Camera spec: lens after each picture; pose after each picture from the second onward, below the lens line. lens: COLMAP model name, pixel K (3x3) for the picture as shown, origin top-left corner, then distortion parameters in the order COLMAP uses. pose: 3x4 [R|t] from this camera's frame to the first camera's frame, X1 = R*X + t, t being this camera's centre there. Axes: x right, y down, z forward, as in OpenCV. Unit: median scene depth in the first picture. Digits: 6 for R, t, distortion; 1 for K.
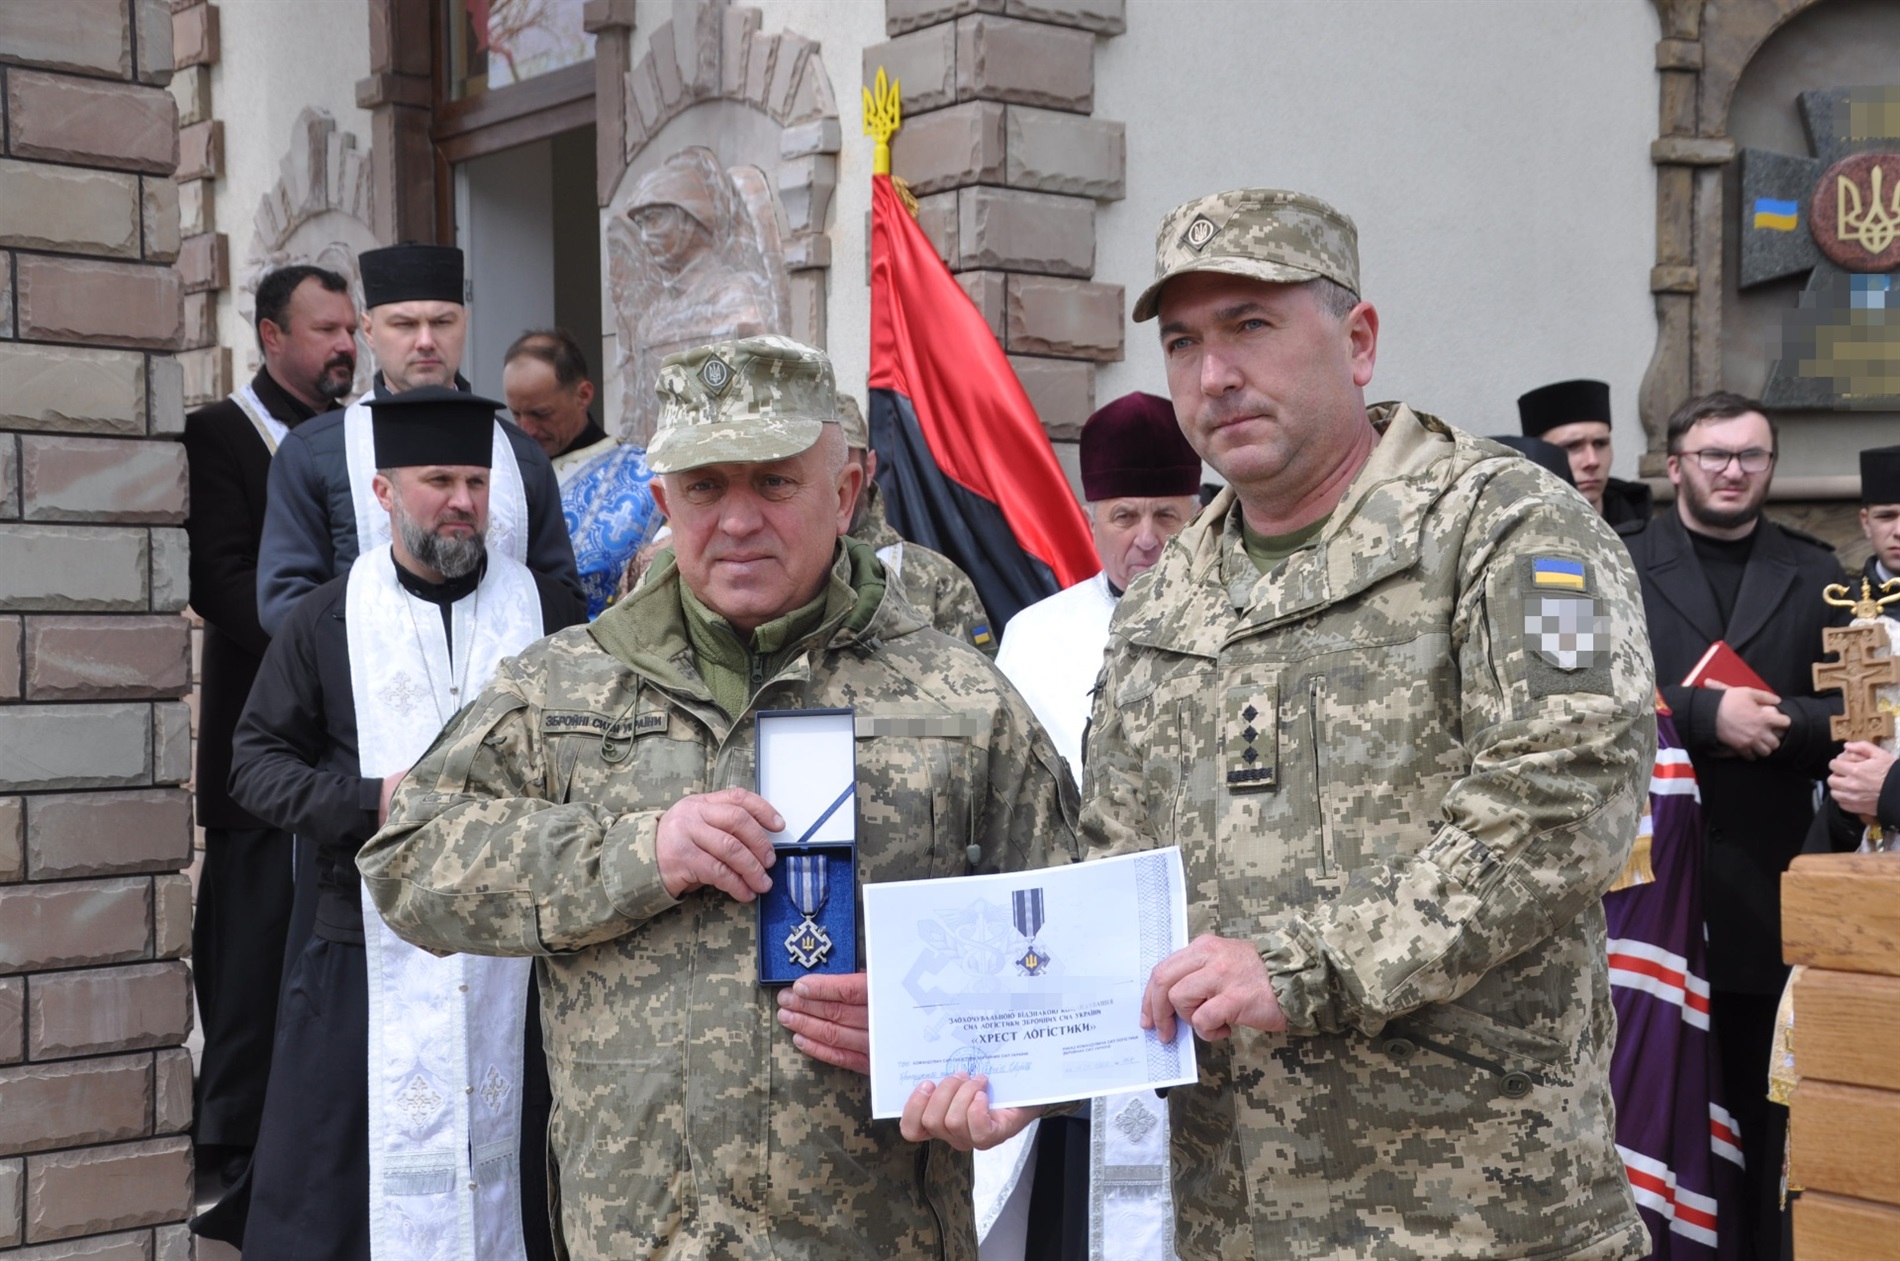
lens RADIAL K [[2797.2, 0, 955.0], [0, 2797.2, 691.4], [0, 0, 1]] dist [0.100475, 0.727711]
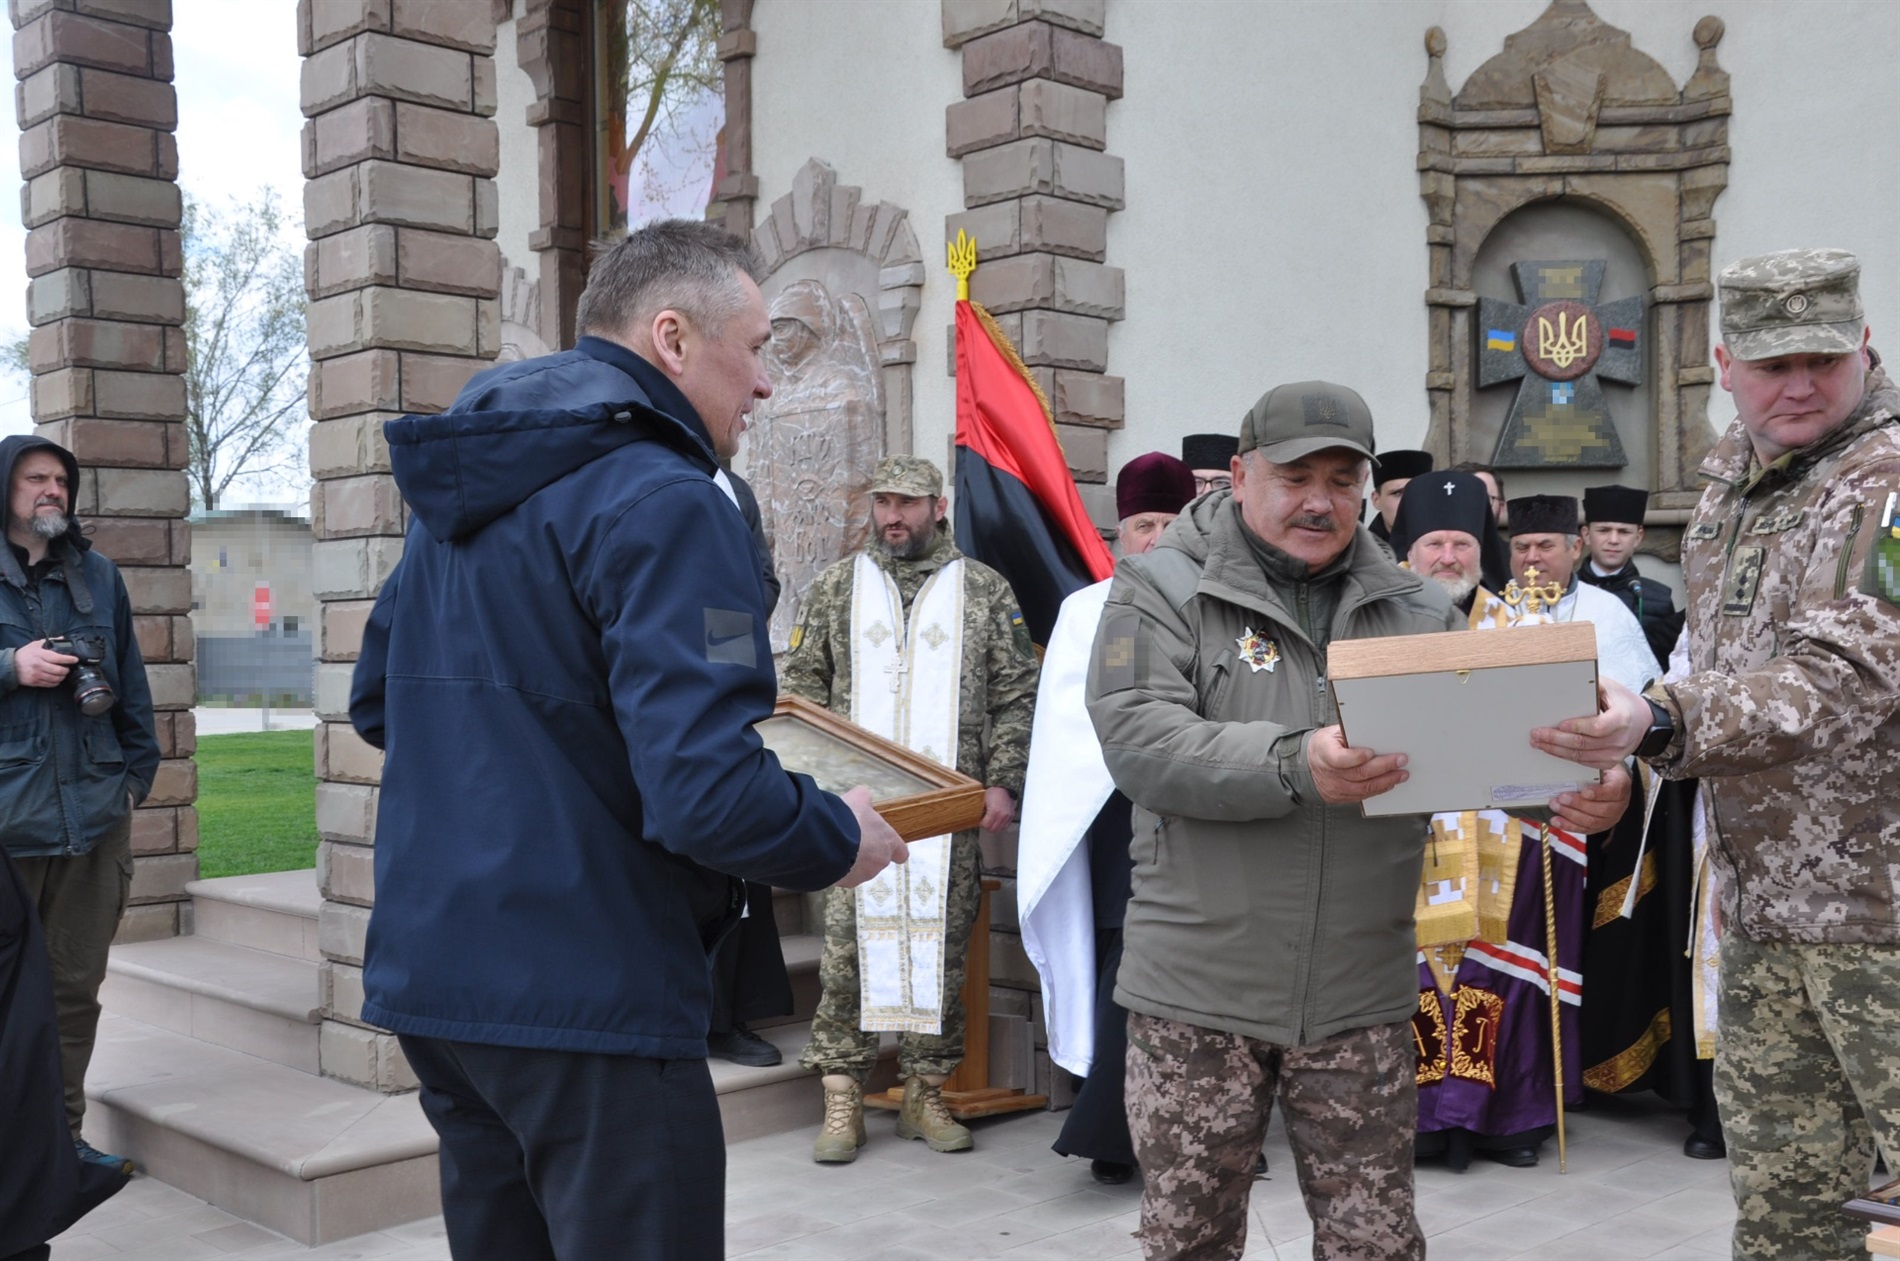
lens RADIAL K [[1971.0, 0, 939.0], [0, 1971.0, 688.8], [0, 0, 1]] dist [-0.011220, 0.193479]
pose [[0.993683, -0.005663, 0.112080, -0.144816], [0.004167, 0.999899, 0.013573, 0.004815], [-0.112145, -0.013020, 0.993607, -0.024671]]
